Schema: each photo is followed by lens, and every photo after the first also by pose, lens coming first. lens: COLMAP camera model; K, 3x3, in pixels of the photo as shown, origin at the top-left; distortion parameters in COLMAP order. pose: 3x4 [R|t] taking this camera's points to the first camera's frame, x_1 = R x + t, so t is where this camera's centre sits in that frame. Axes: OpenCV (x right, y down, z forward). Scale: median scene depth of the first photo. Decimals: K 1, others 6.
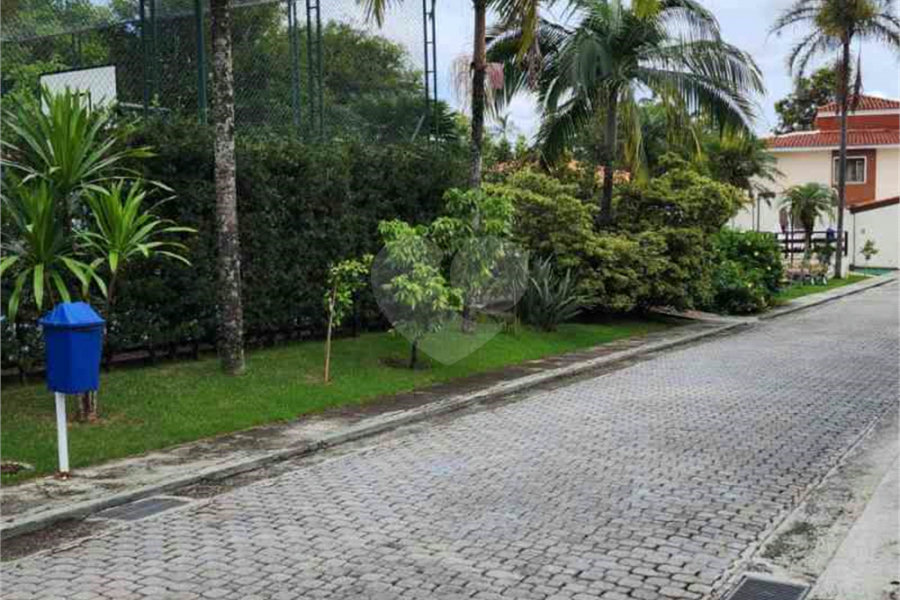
lens RADIAL K [[1347.5, 0, 450.7], [0, 1347.5, 330.0], [0, 0, 1]] dist [0.018471, -0.809388]
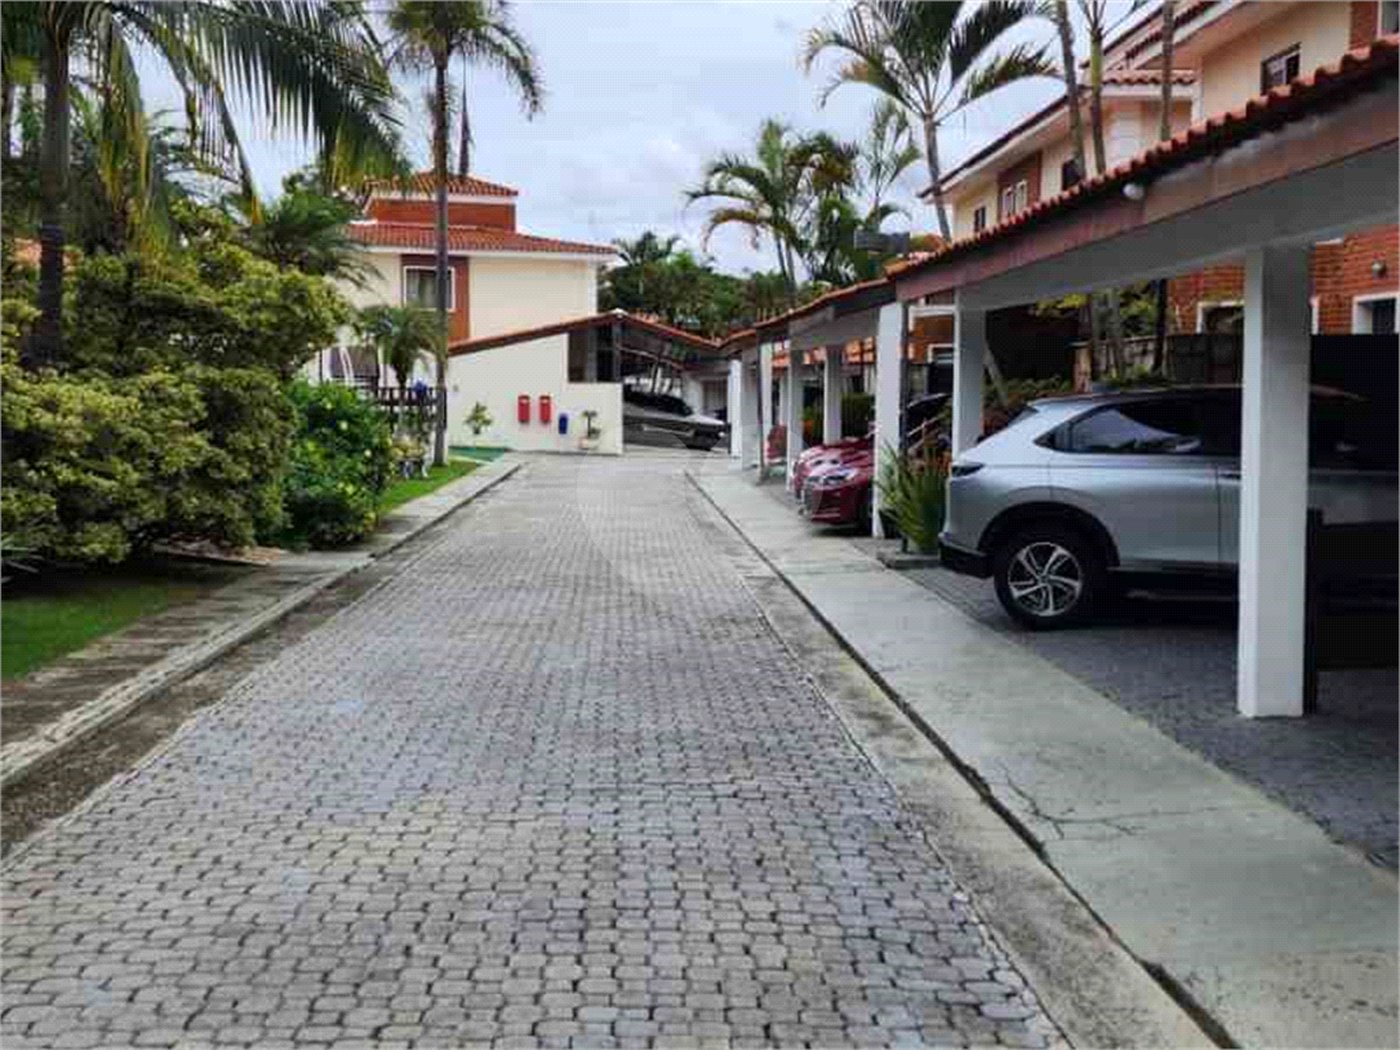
lens RADIAL K [[1555.9, 0, 700.0], [0, 1555.9, 525.0], [0, 0, 1]] dist [0.088570, -0.007479]
pose [[0.844317, -0.029726, 0.535019, 0.022500], [0.025130, 0.999558, 0.015878, -0.028114], [-0.535255, 0.000038, 0.844690, 0.476886]]
